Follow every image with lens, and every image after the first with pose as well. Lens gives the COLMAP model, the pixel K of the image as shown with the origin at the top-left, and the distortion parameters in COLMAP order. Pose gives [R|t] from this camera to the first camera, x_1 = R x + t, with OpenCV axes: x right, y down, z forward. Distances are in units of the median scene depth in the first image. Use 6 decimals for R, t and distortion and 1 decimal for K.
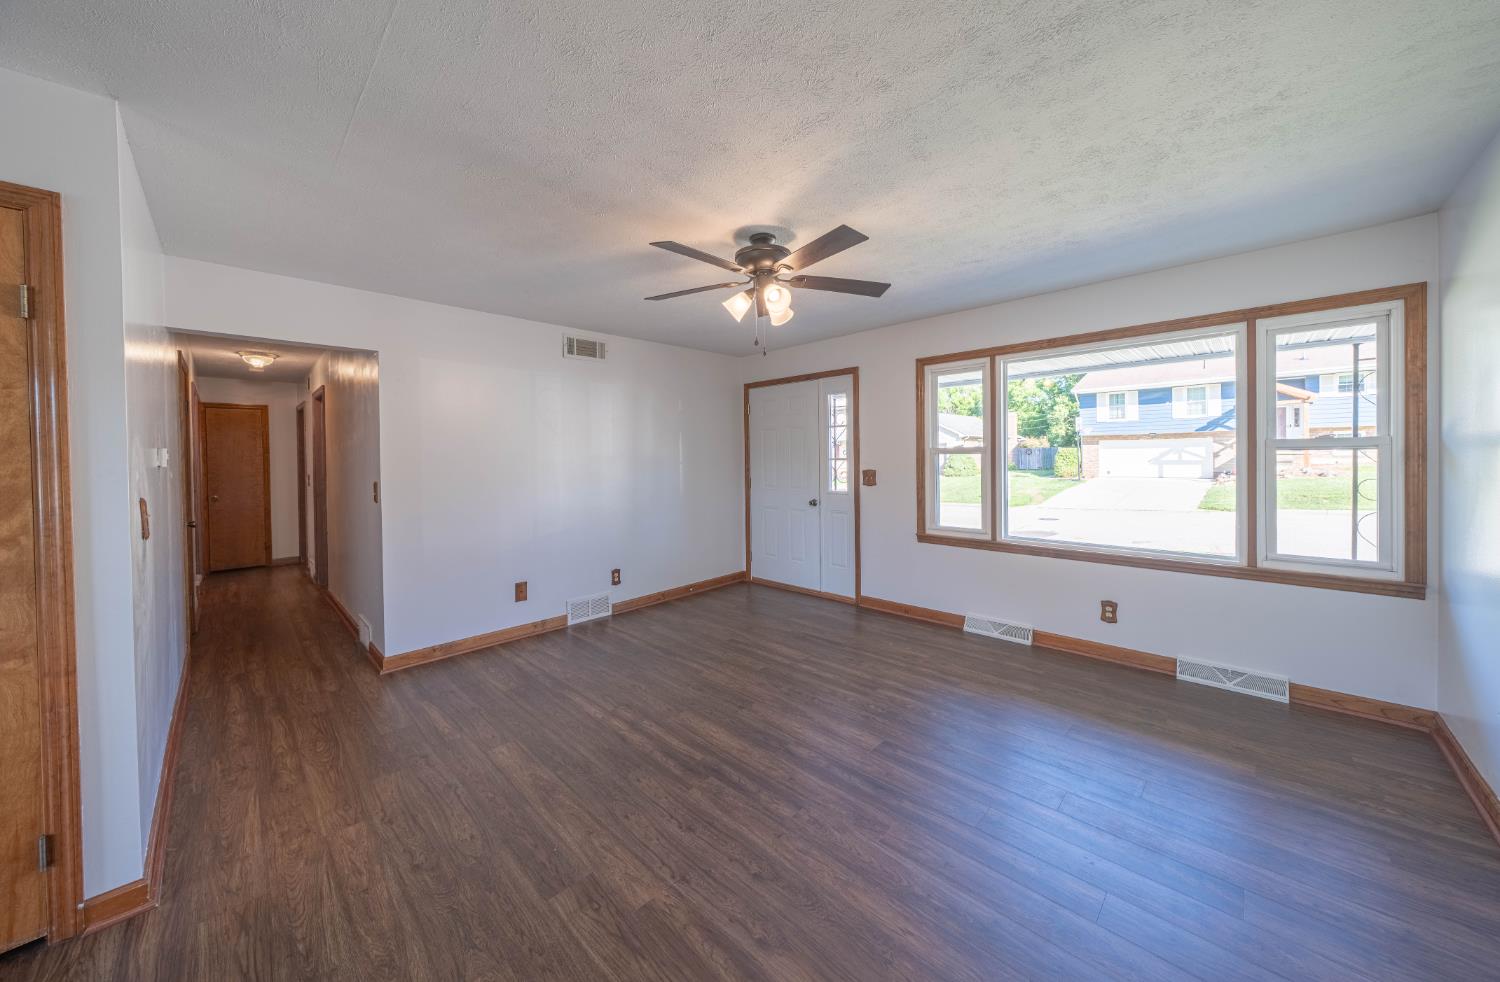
lens RADIAL K [[517.9, 0, 756.4], [0, 517.9, 466.1], [0, 0, 1]] dist [-0.010707, 0.000040]
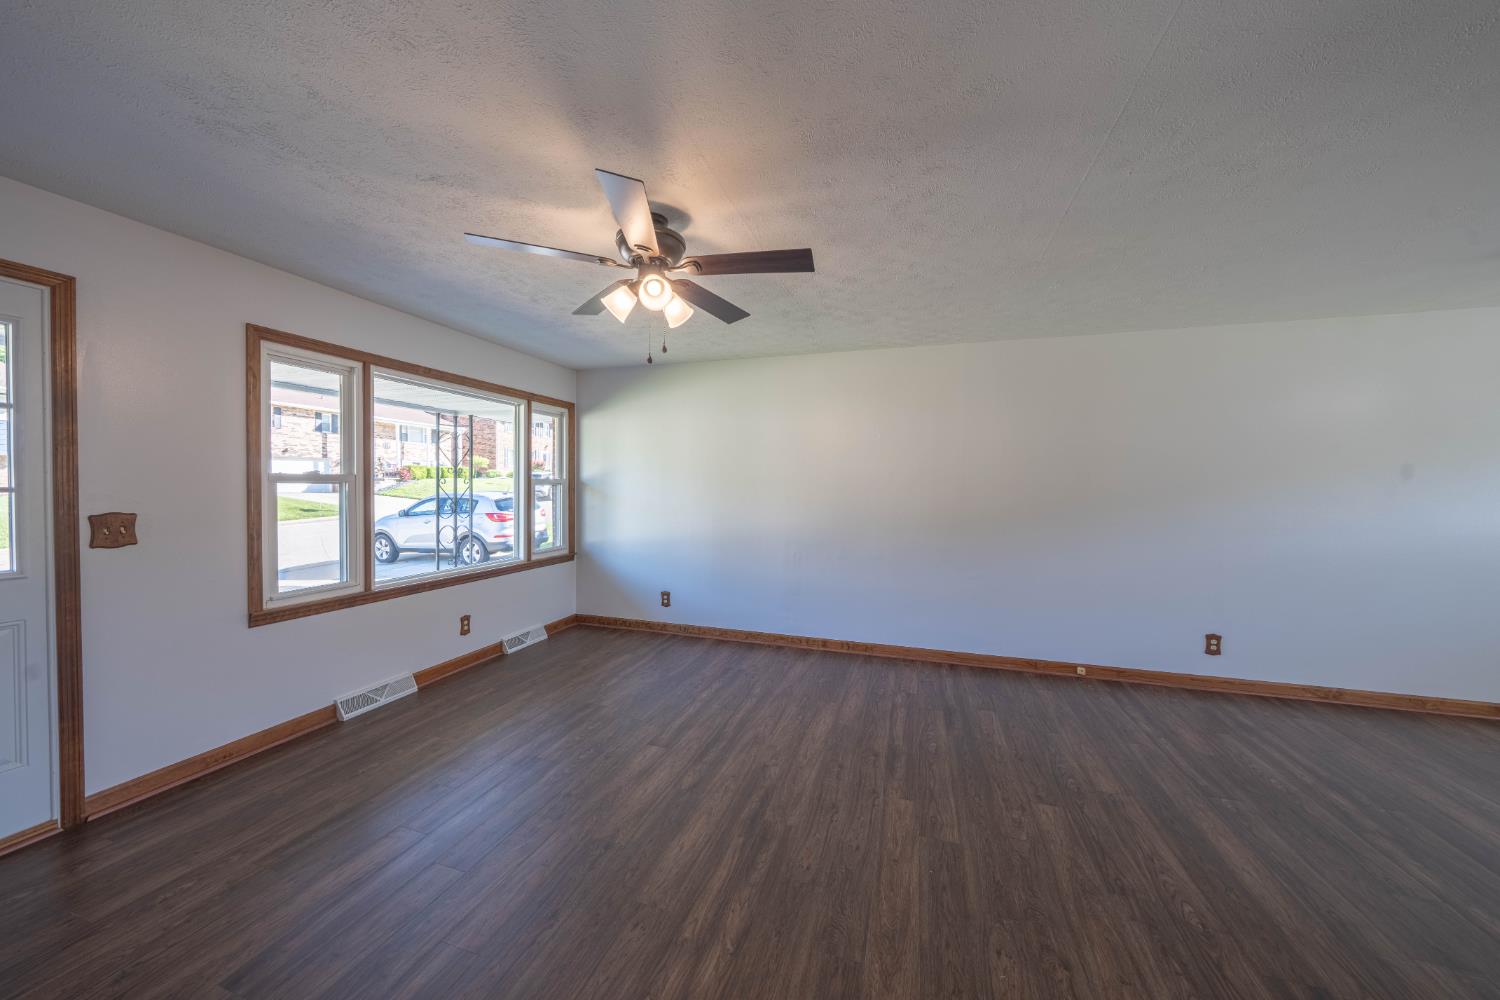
lens RADIAL K [[517.3, 0, 745.1], [0, 517.3, 499.2], [0, 0, 1]] dist [-0.001689, -0.000351]
pose [[-0.437339, -0.013901, 0.899189, -0.806082], [0.012574, 0.999688, 0.021571, -0.015402], [-0.899209, 0.020740, -0.437028, 1.244736]]
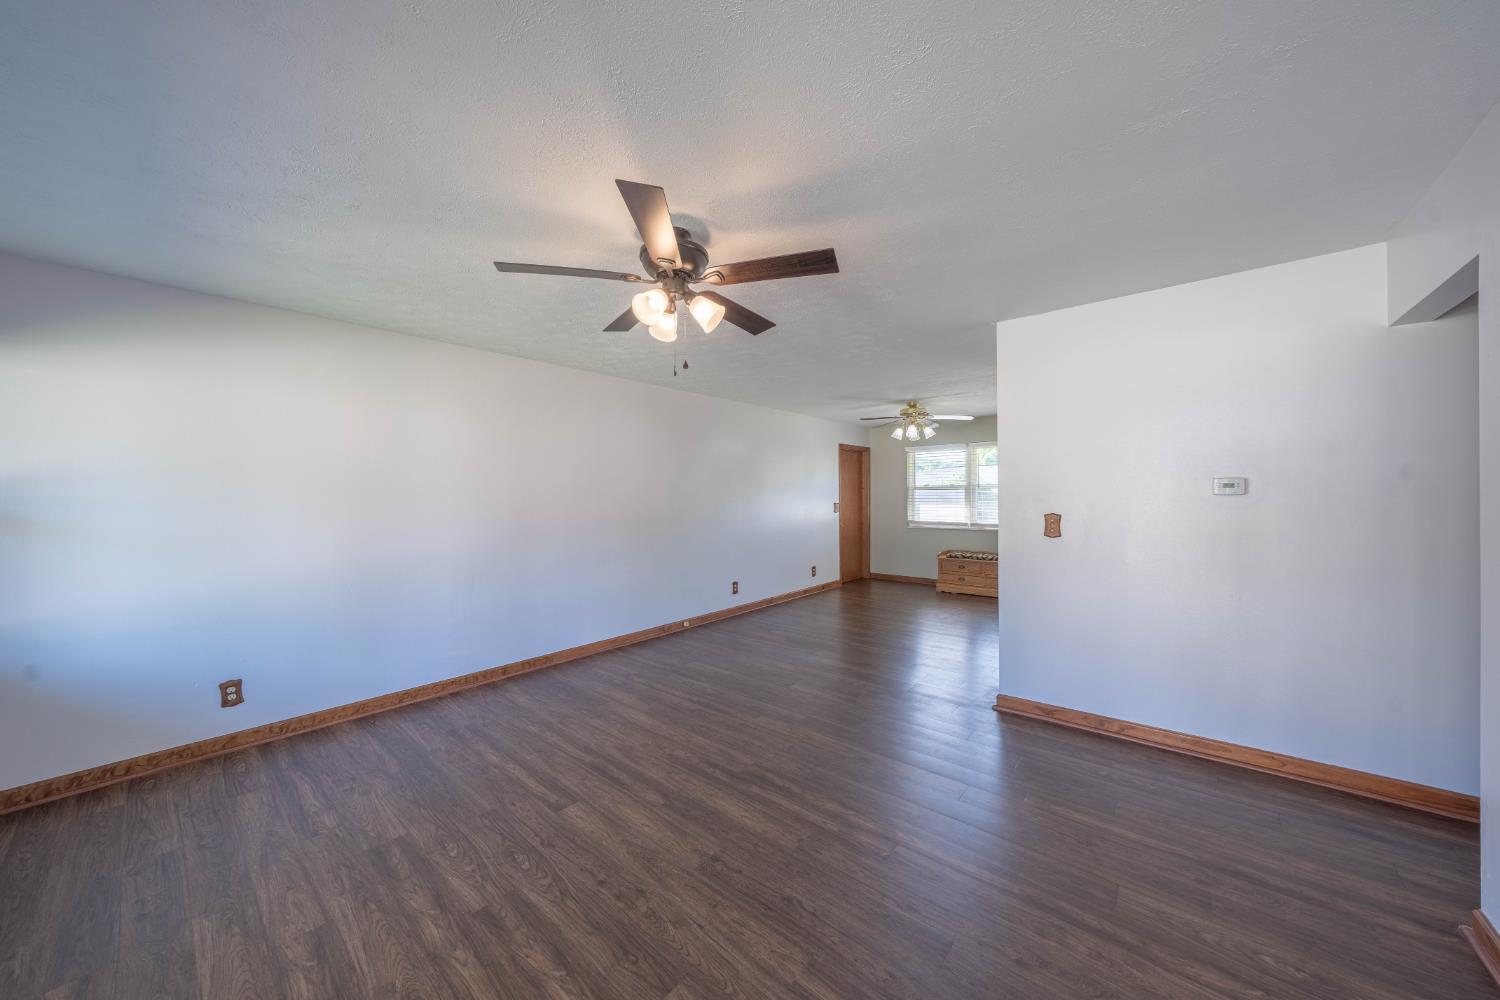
lens RADIAL K [[517.3, 0, 746.7], [0, 517.3, 489.4], [0, 0, 1]] dist [-0.001689, -0.000351]
pose [[-0.998258, 0.023397, -0.054165, -0.050129], [0.023185, 0.999721, 0.004537, -0.036524], [0.054256, 0.003273, -0.998522, 1.871571]]
